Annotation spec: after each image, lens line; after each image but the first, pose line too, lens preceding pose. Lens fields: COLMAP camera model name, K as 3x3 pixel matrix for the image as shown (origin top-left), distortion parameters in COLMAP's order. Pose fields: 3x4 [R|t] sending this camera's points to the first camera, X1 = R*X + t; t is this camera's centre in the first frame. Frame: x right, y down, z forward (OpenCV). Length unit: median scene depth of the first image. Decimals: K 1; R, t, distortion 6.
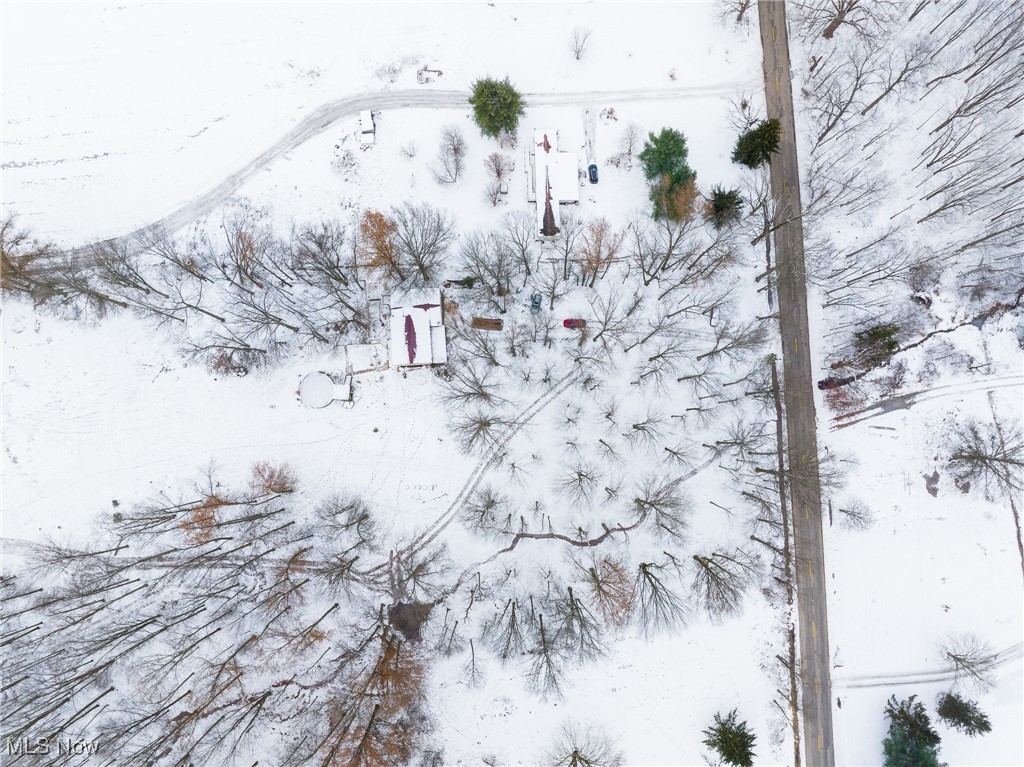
lens RADIAL K [[722.5, 0, 517.5], [0, 722.5, 378.2], [0, 0, 1]] dist [-0.048548, 0.016888]
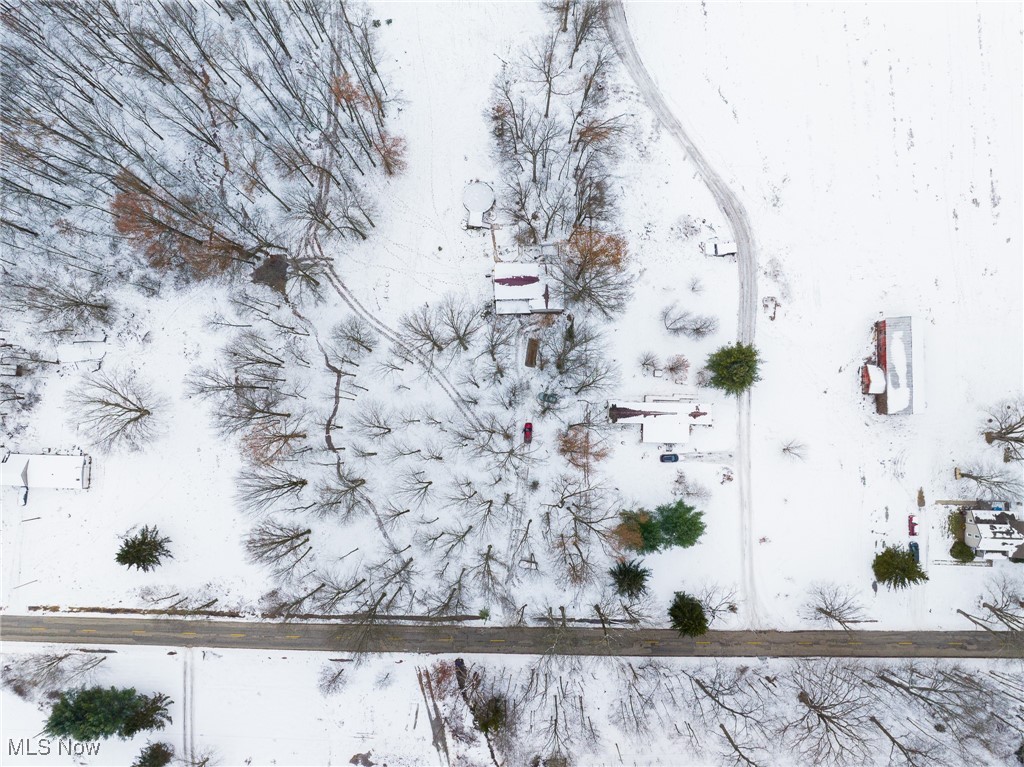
lens RADIAL K [[722.5, 0, 517.7], [0, 722.5, 379.1], [0, 0, 1]] dist [-0.048548, 0.016888]
pose [[-0.048227, 0.996868, -0.062677, 0.069298], [-0.995220, -0.042622, 0.087867, -0.156105], [0.084920, 0.066615, 0.994158, -0.083452]]
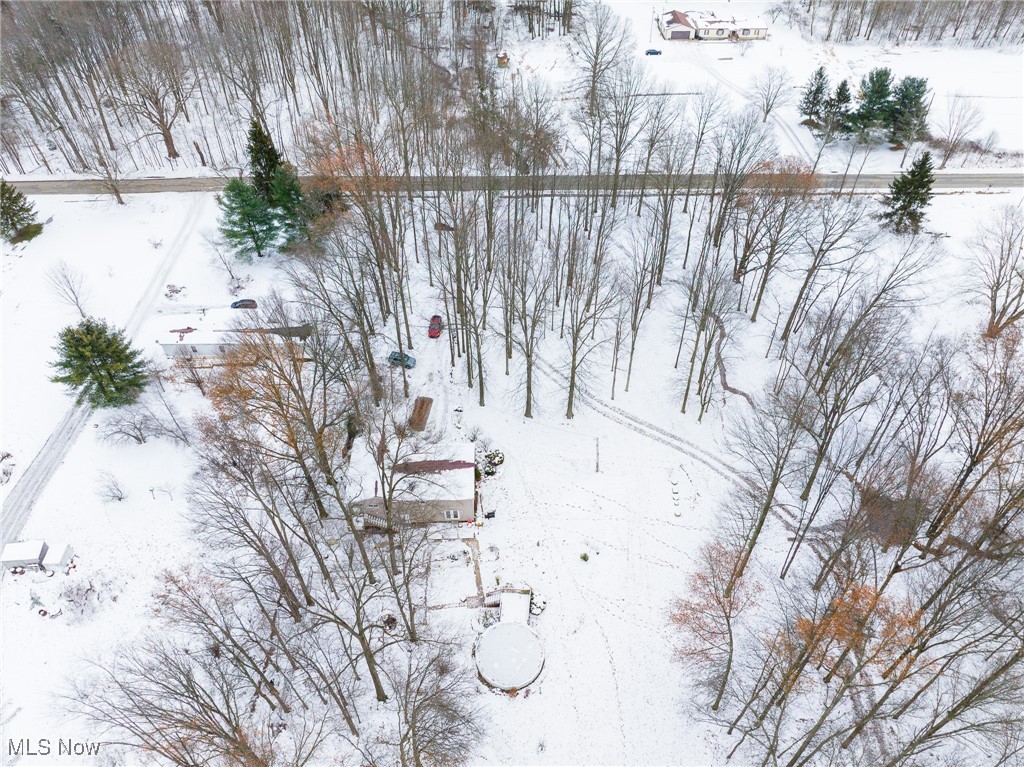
lens RADIAL K [[722.5, 0, 518.6], [0, 722.5, 377.5], [0, 0, 1]] dist [-0.048548, 0.016888]
pose [[0.031843, -0.693791, 0.719472, -0.513716], [0.996967, 0.073187, 0.026450, -0.004672], [-0.071007, 0.716448, 0.694017, 0.520242]]
